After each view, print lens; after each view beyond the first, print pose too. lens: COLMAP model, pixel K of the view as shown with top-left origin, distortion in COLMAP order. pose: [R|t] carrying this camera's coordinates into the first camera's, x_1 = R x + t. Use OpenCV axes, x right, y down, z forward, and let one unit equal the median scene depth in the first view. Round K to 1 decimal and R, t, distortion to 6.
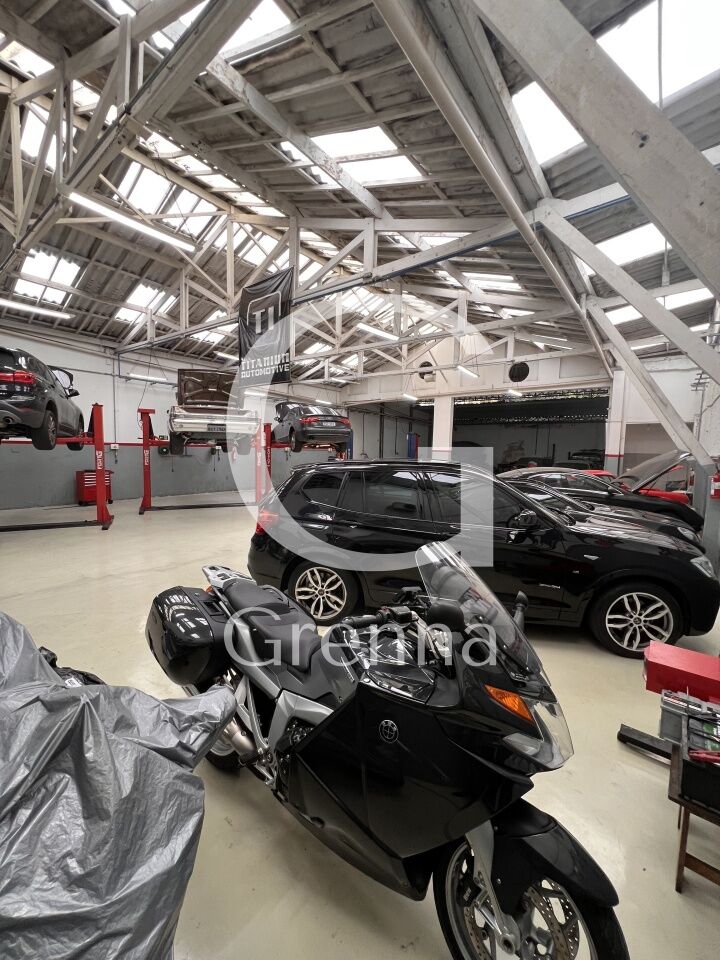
lens RADIAL K [[385.5, 0, 360.0], [0, 385.5, 480.0], [0, 0, 1]] dist [-0.001887, -0.000143]
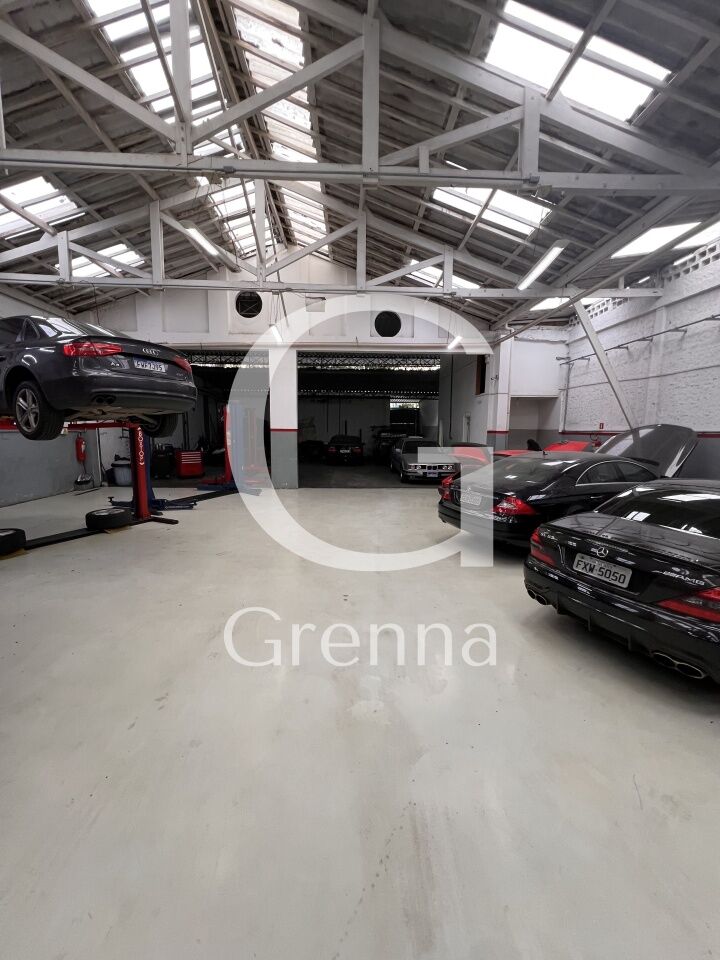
lens RADIAL K [[385.5, 0, 360.0], [0, 385.5, 480.0], [0, 0, 1]] dist [-0.001887, -0.000143]
pose [[0.761557, -0.098064, 0.640636, -0.131226], [0.061723, 0.994968, 0.078929, -0.032765], [-0.645152, -0.020567, 0.763777, 0.394139]]
